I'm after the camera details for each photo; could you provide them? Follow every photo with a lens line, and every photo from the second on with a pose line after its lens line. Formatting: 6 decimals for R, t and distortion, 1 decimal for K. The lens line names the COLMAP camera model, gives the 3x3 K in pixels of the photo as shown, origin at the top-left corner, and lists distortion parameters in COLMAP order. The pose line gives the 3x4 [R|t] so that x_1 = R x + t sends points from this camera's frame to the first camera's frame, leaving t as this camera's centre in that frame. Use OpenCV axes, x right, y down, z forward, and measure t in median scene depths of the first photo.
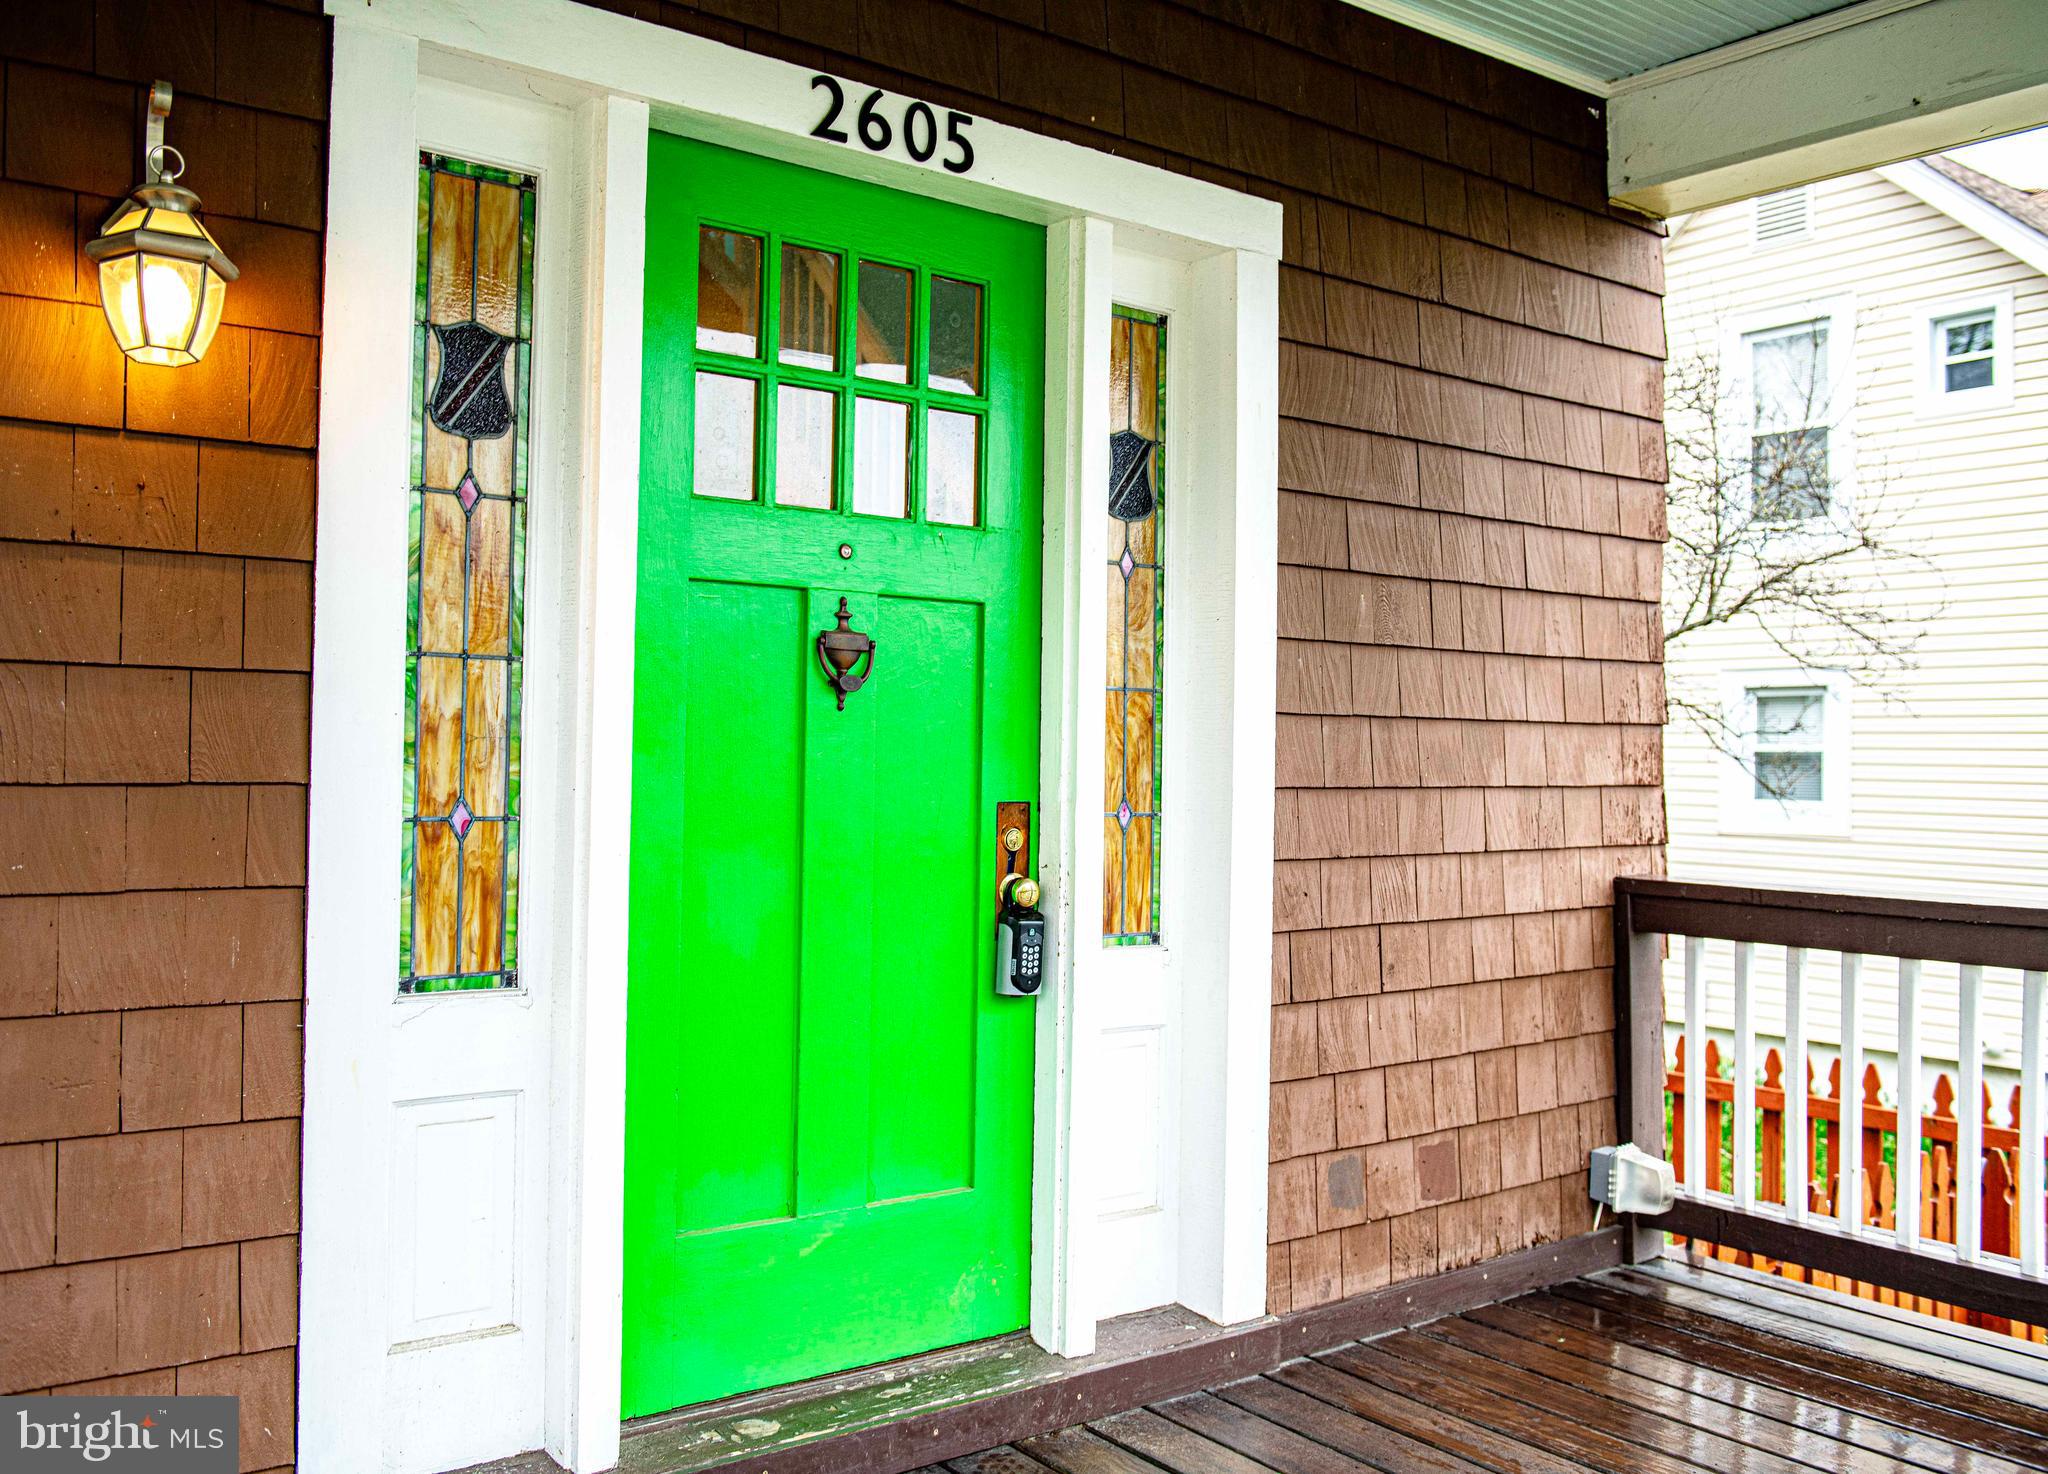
lens RADIAL K [[1734.5, 0, 1024.0], [0, 1734.5, 737.0], [0, 0, 1]] dist [-0.019318, -0.000681]
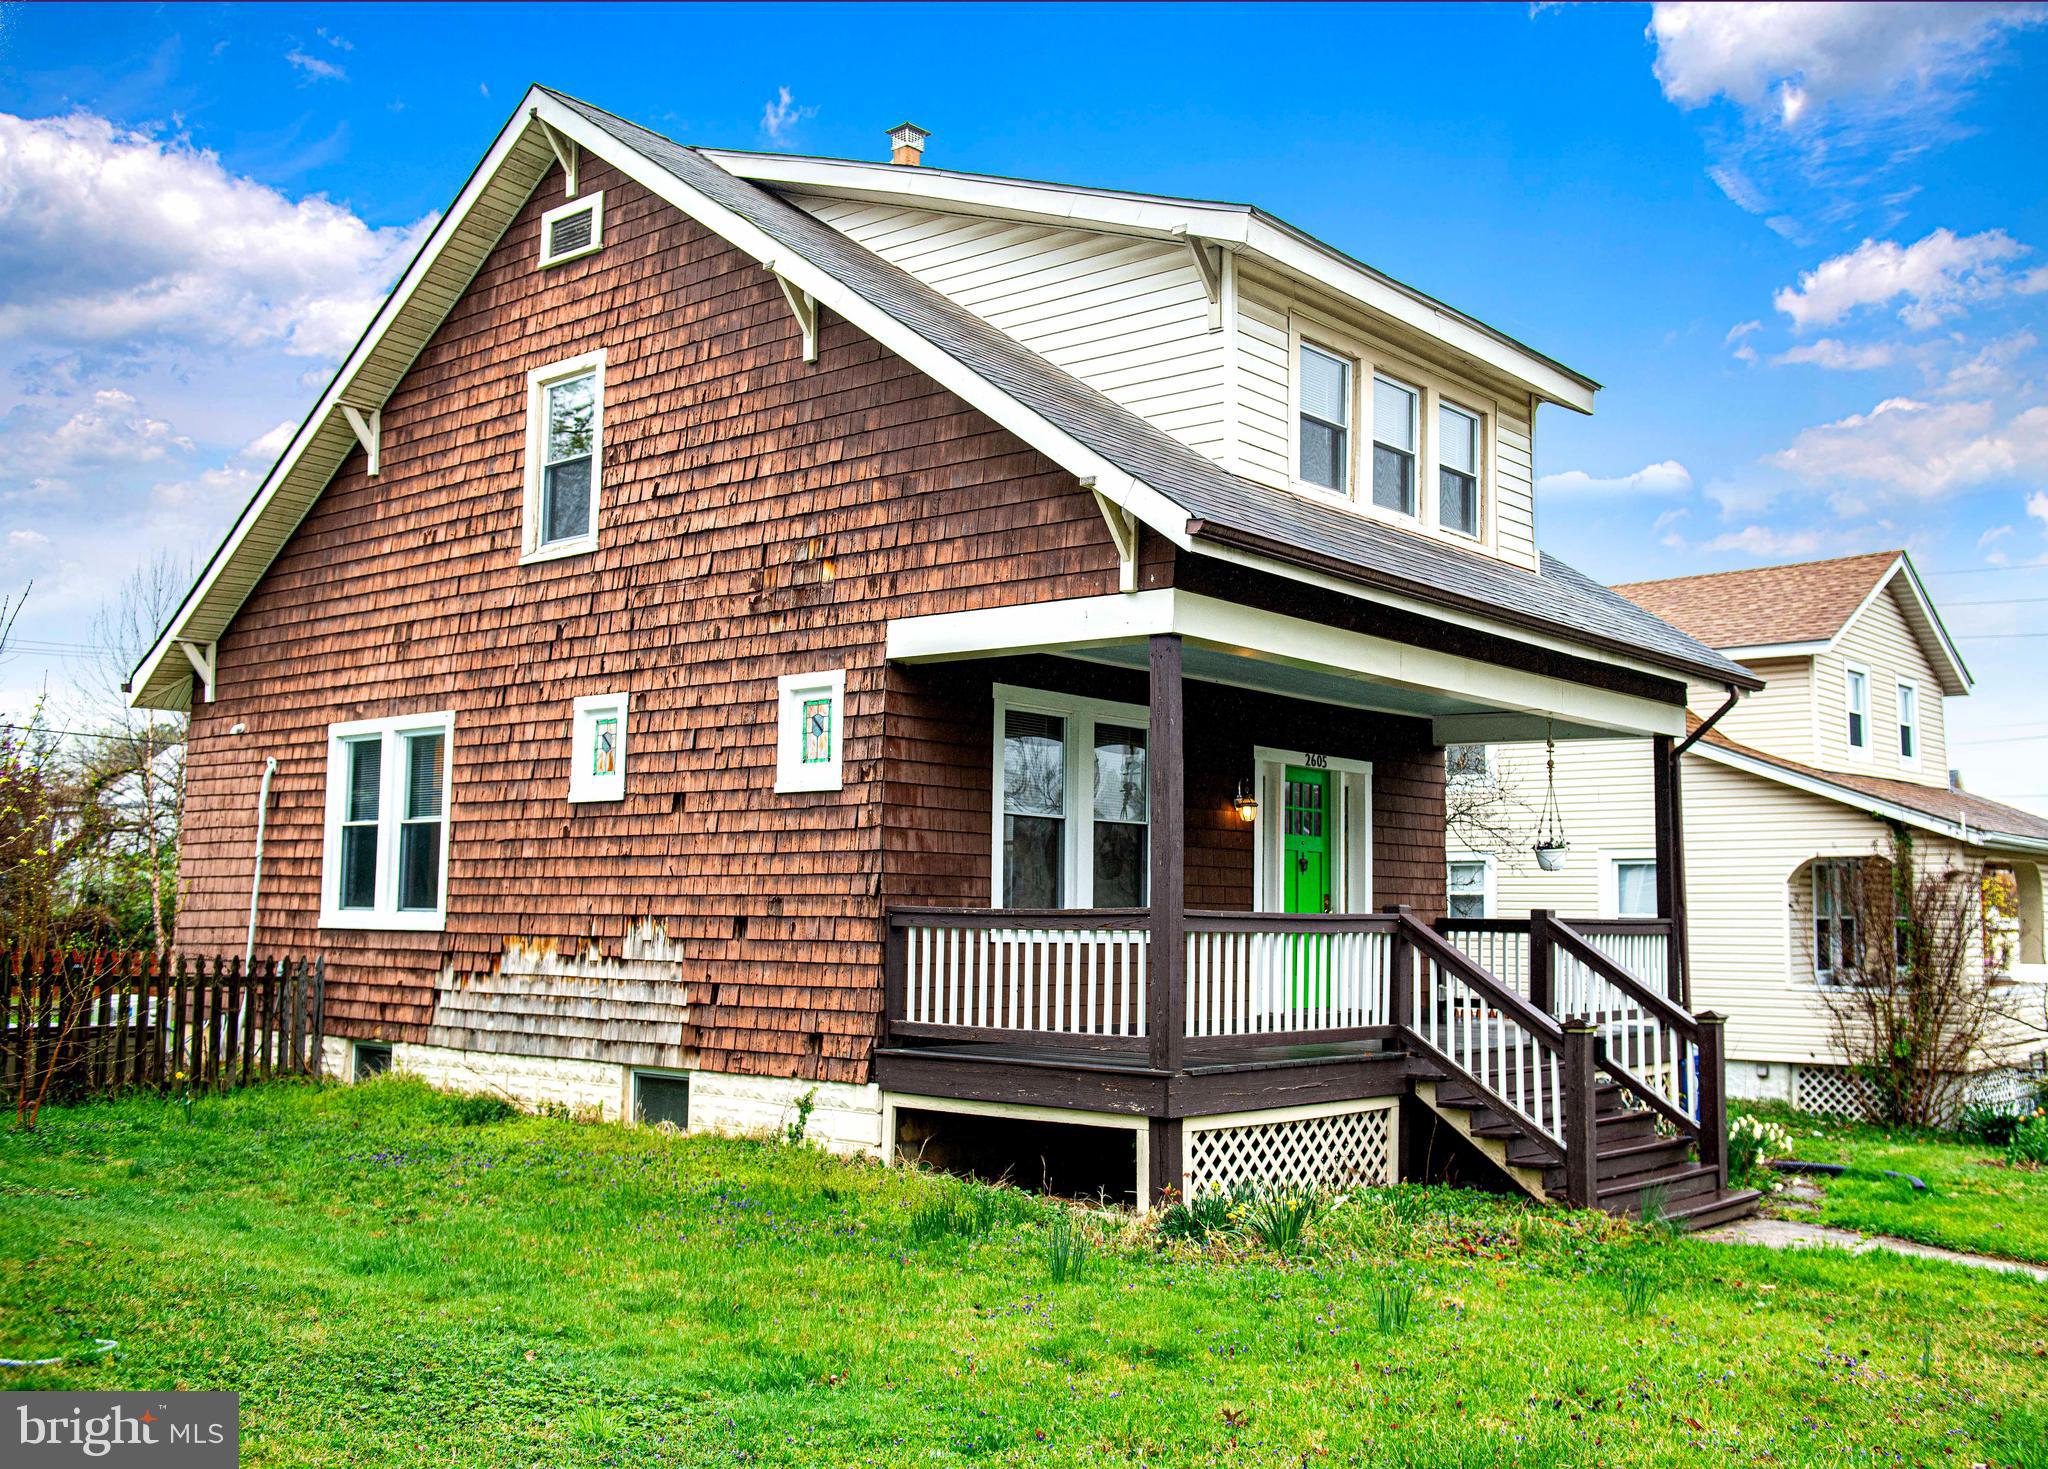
lens RADIAL K [[1915.8, 0, 1024.0], [0, 1915.8, 734.5], [0, 0, 1]] dist [-0.063458, 0.003104]
pose [[0.979948, 0.020798, 0.198164, -2.002842], [-0.004138, 0.996447, -0.084121, 0.048198], [-0.199209, 0.081615, 0.976552, -4.268210]]
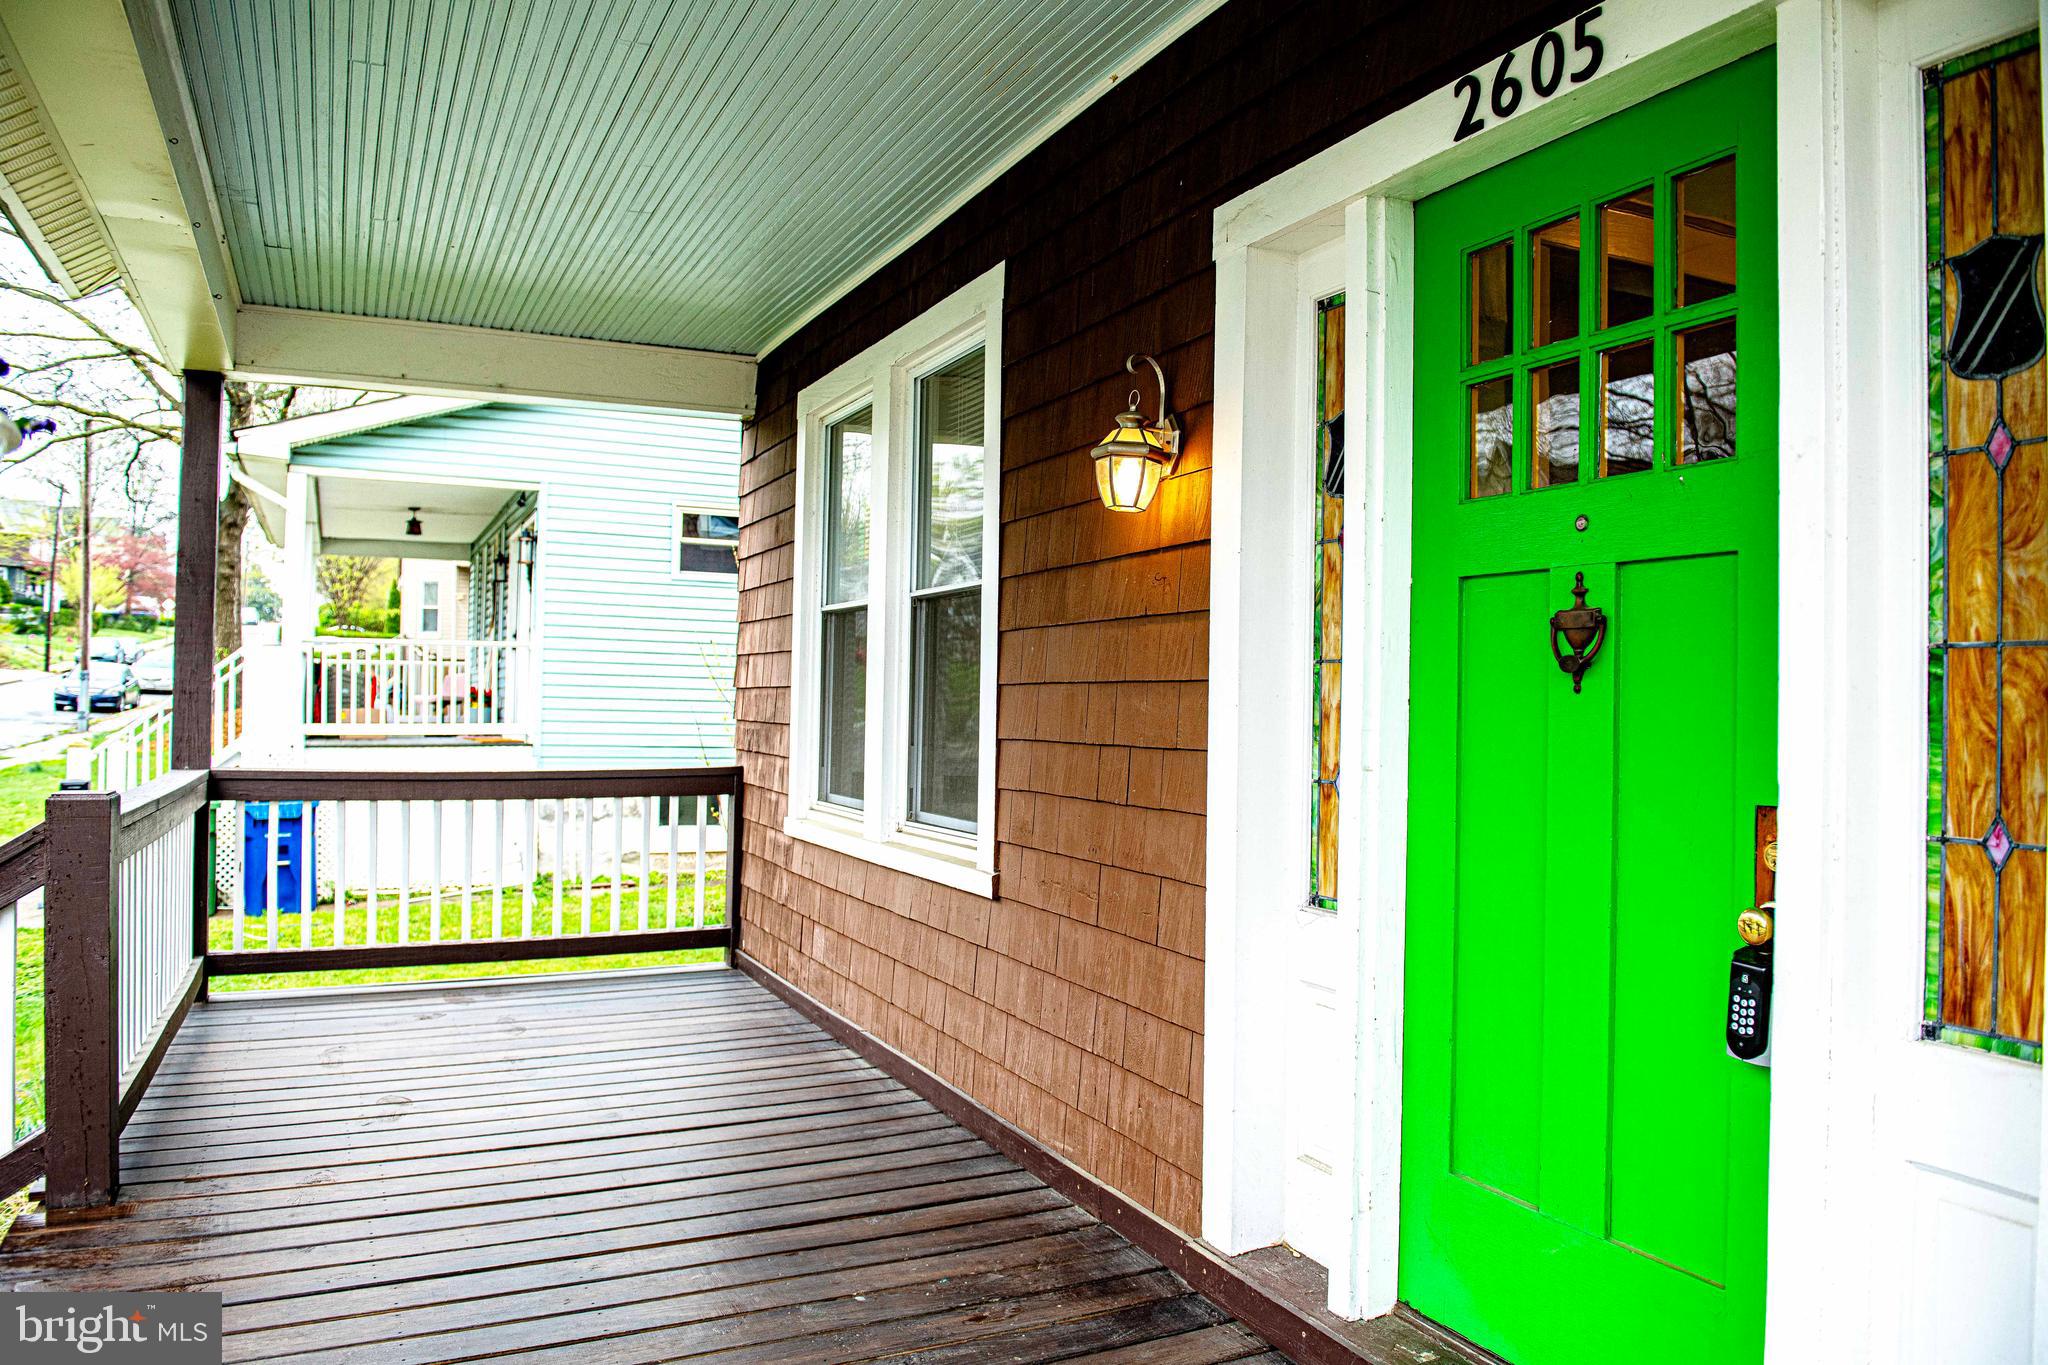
lens RADIAL K [[1471.2, 0, 1024.0], [0, 1471.2, 682.5], [0, 0, 1]] dist [-0.037659, -0.004885]
pose [[-0.197728, -0.033062, -0.979699, 0.736412], [-0.009934, 0.999447, -0.031724, 0.007294], [0.980207, 0.003459, -0.197947, 0.871149]]
